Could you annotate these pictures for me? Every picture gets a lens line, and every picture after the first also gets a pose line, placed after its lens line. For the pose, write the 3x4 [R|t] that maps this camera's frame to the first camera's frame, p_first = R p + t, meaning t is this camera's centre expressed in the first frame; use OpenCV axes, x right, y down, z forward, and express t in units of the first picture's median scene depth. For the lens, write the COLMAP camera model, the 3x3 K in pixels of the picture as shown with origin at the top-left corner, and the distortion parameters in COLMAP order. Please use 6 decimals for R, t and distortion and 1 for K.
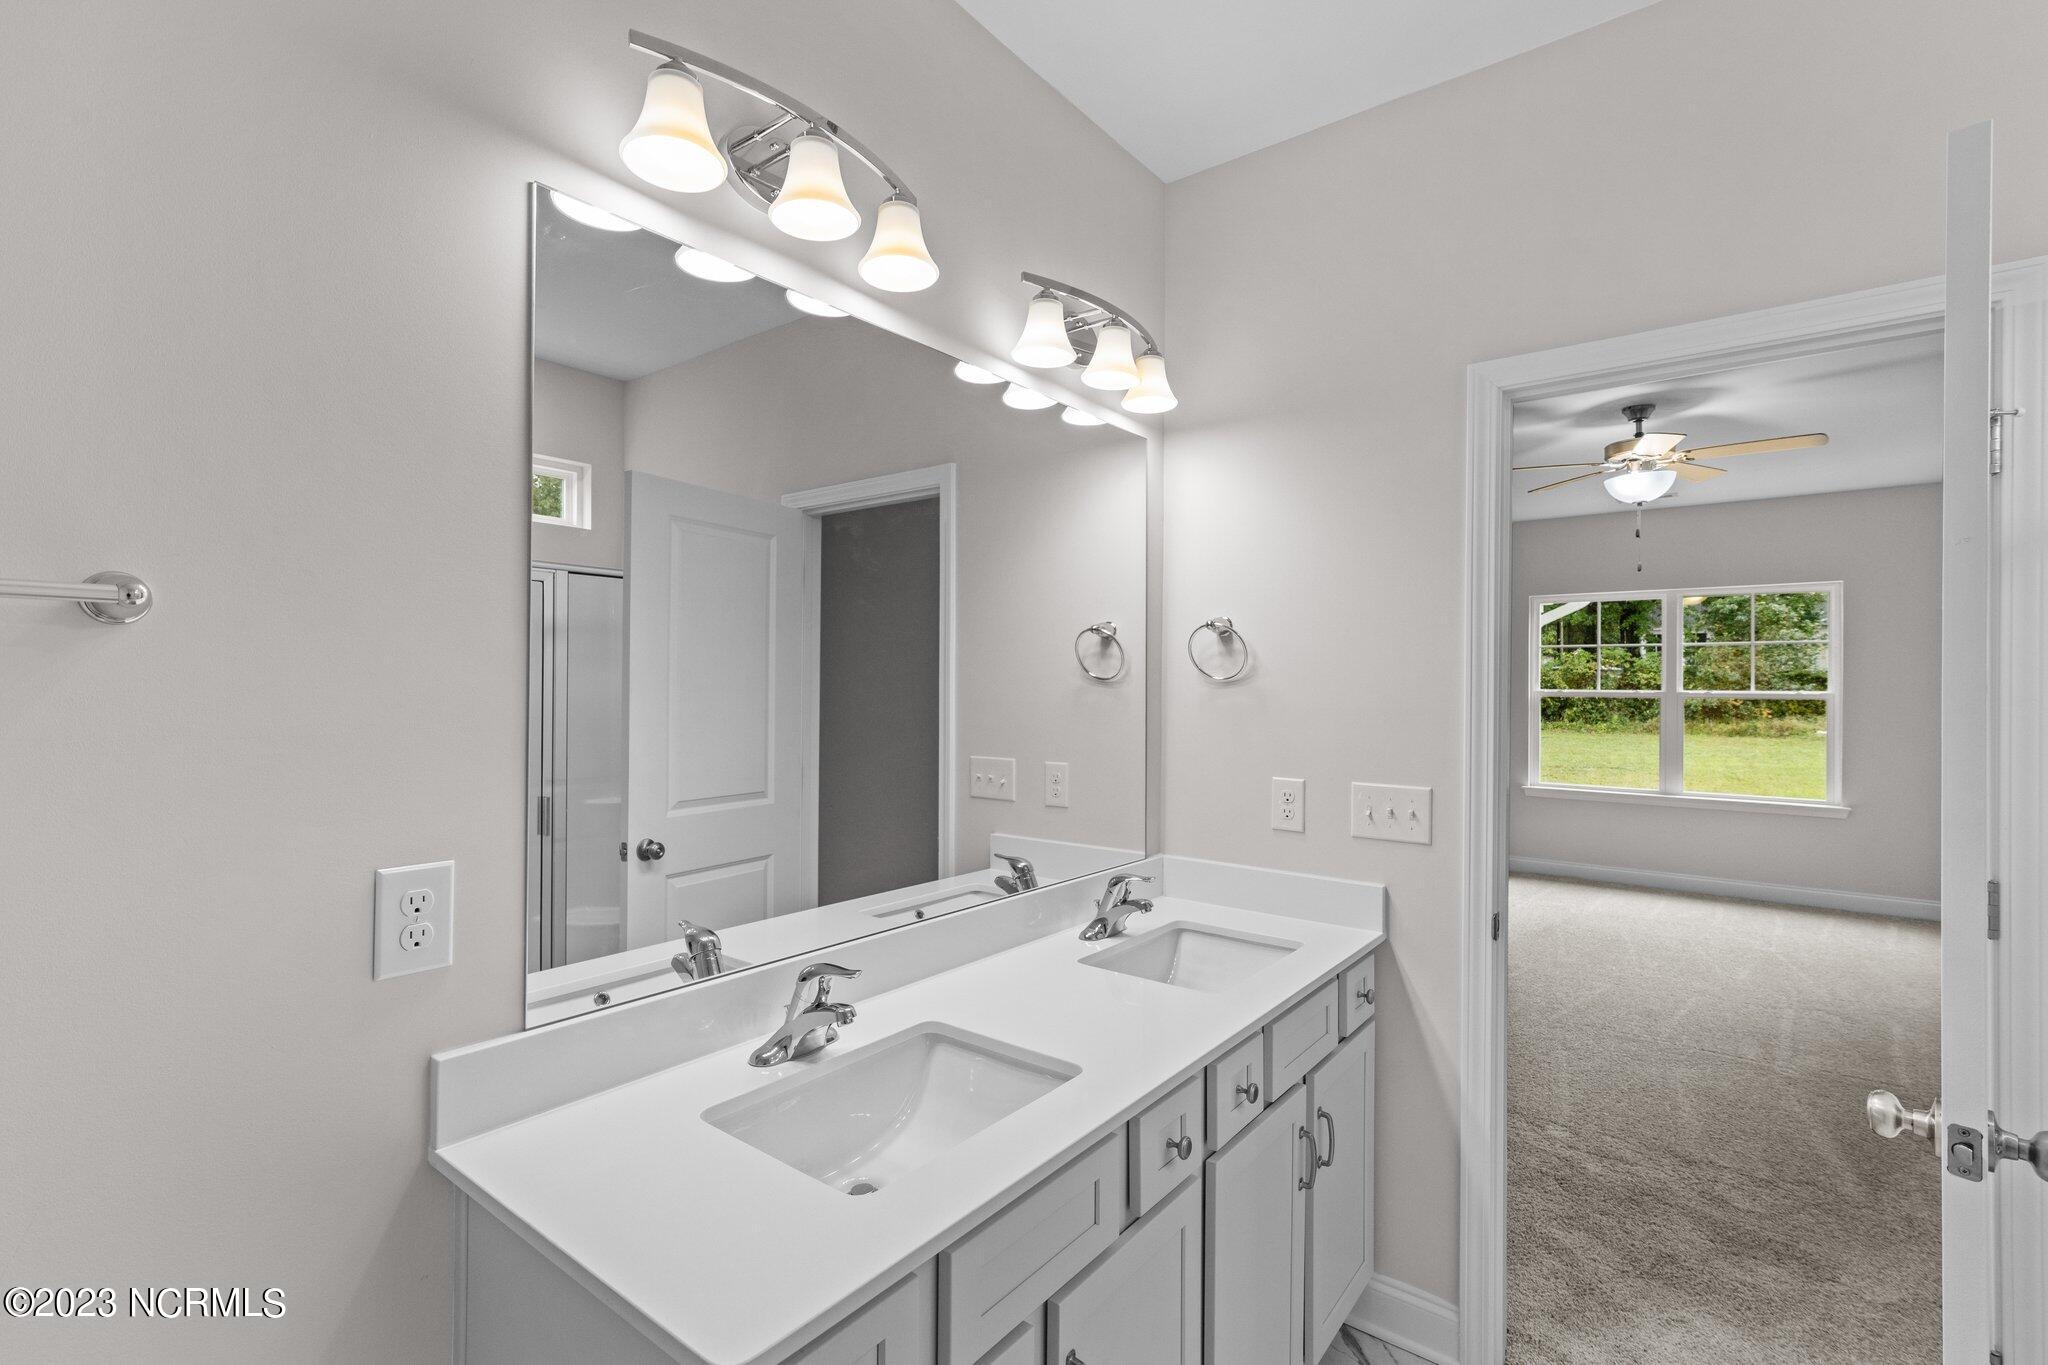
lens RADIAL K [[937.3, 0, 1016.9], [0, 937.3, 680.9], [0, 0, 1]] dist [-0.000490, 0.000405]
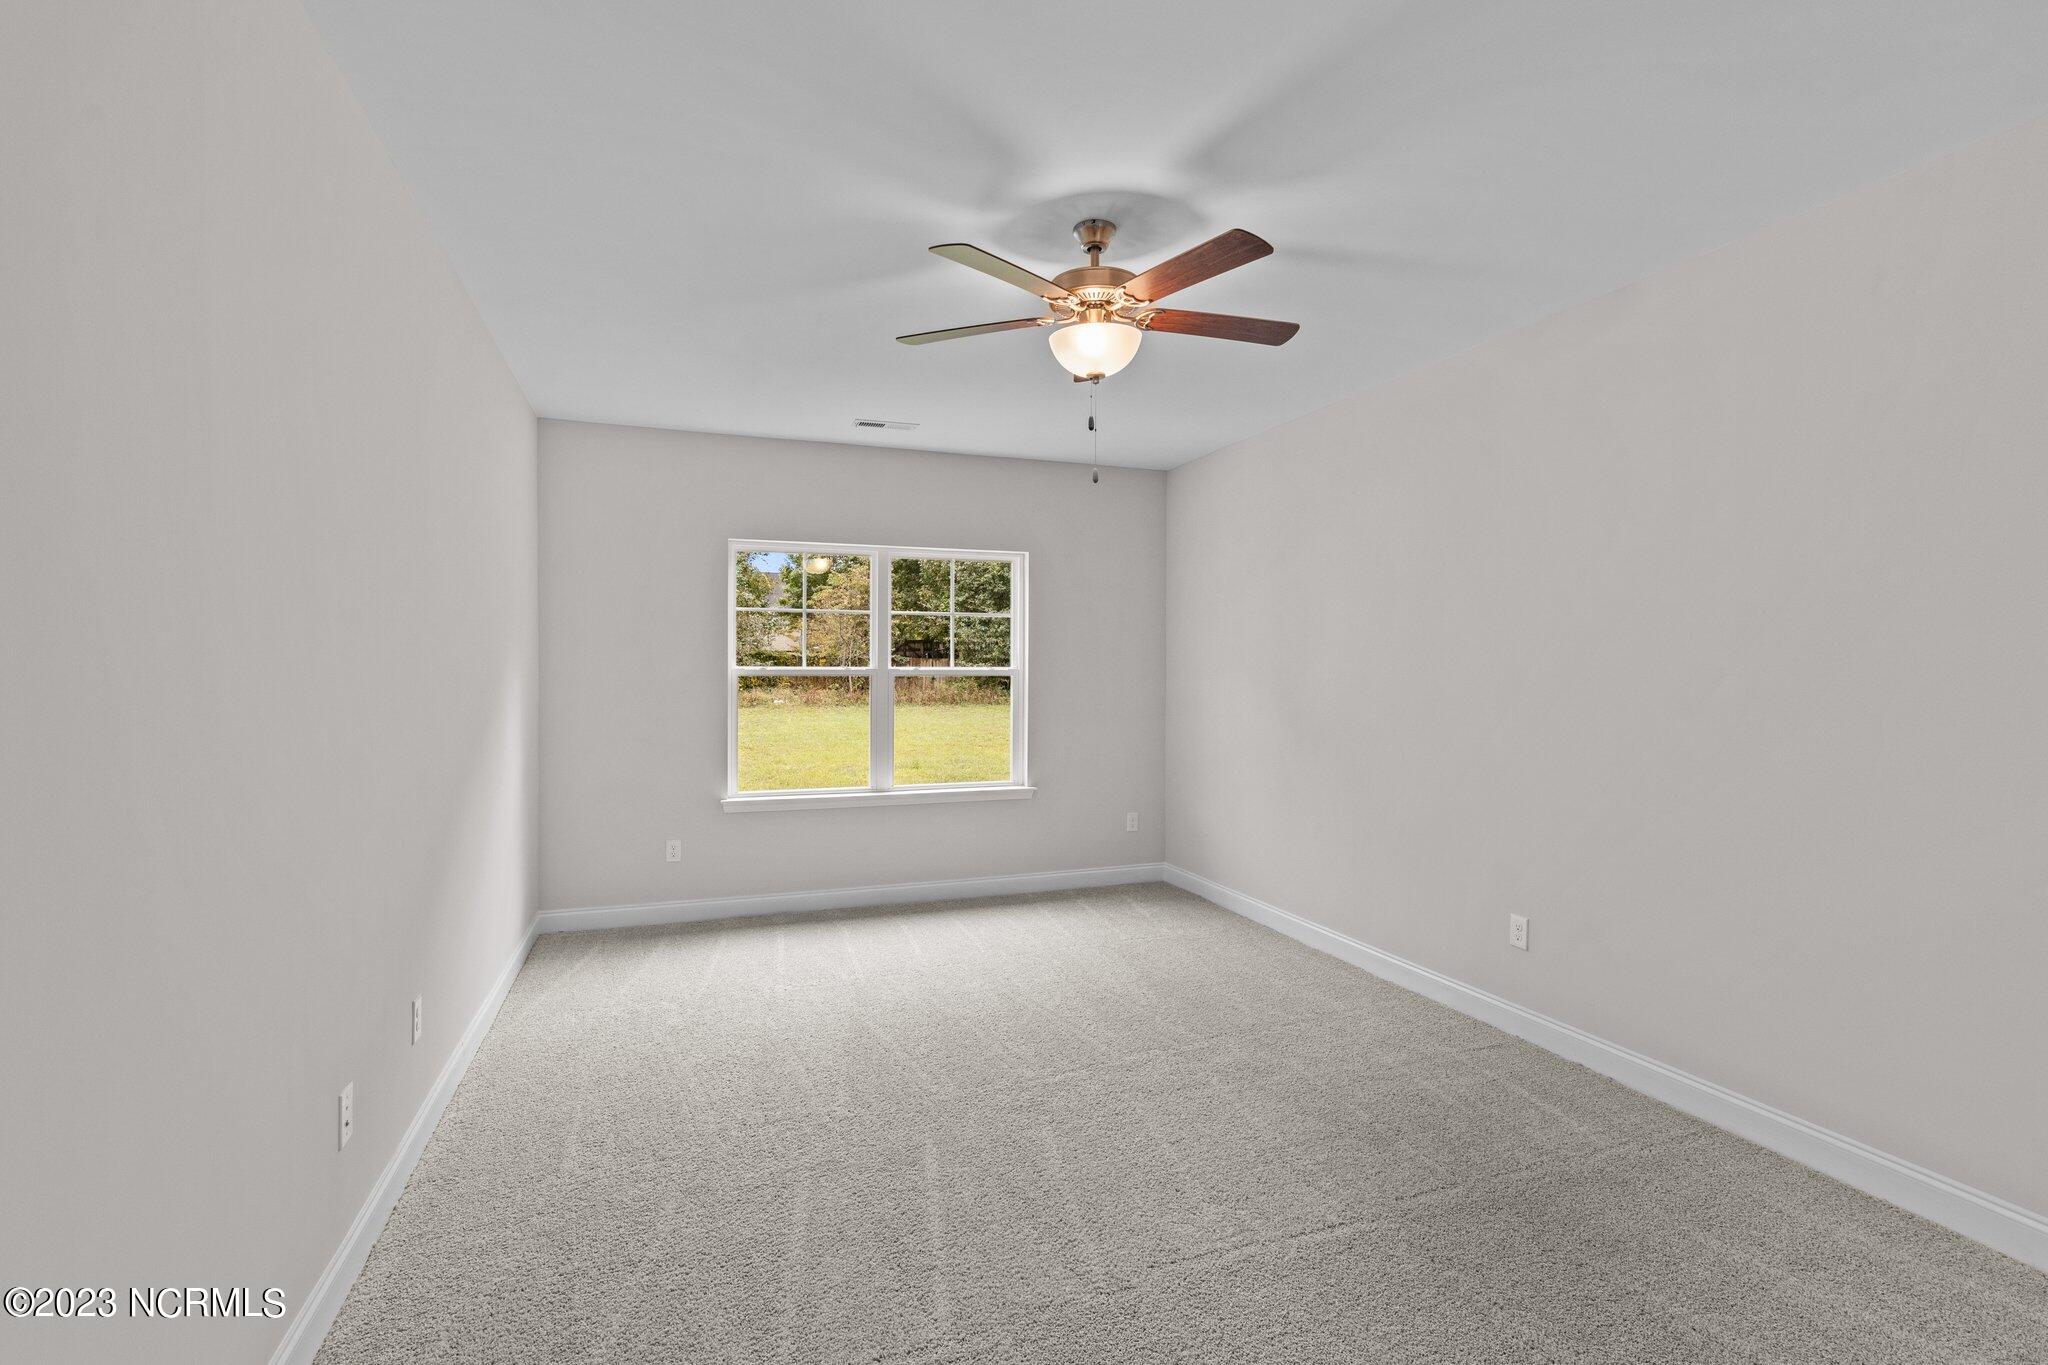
lens RADIAL K [[935.8, 0, 1024.3], [0, 935.8, 662.7], [0, 0, 1]] dist [-0.002801, 0.006442]
pose [[0.527995, -0.002889, 0.849242, 0.057785], [-0.000688, 0.999992, 0.003830, 0.003439], [-0.849247, -0.002607, 0.527989, 0.455489]]
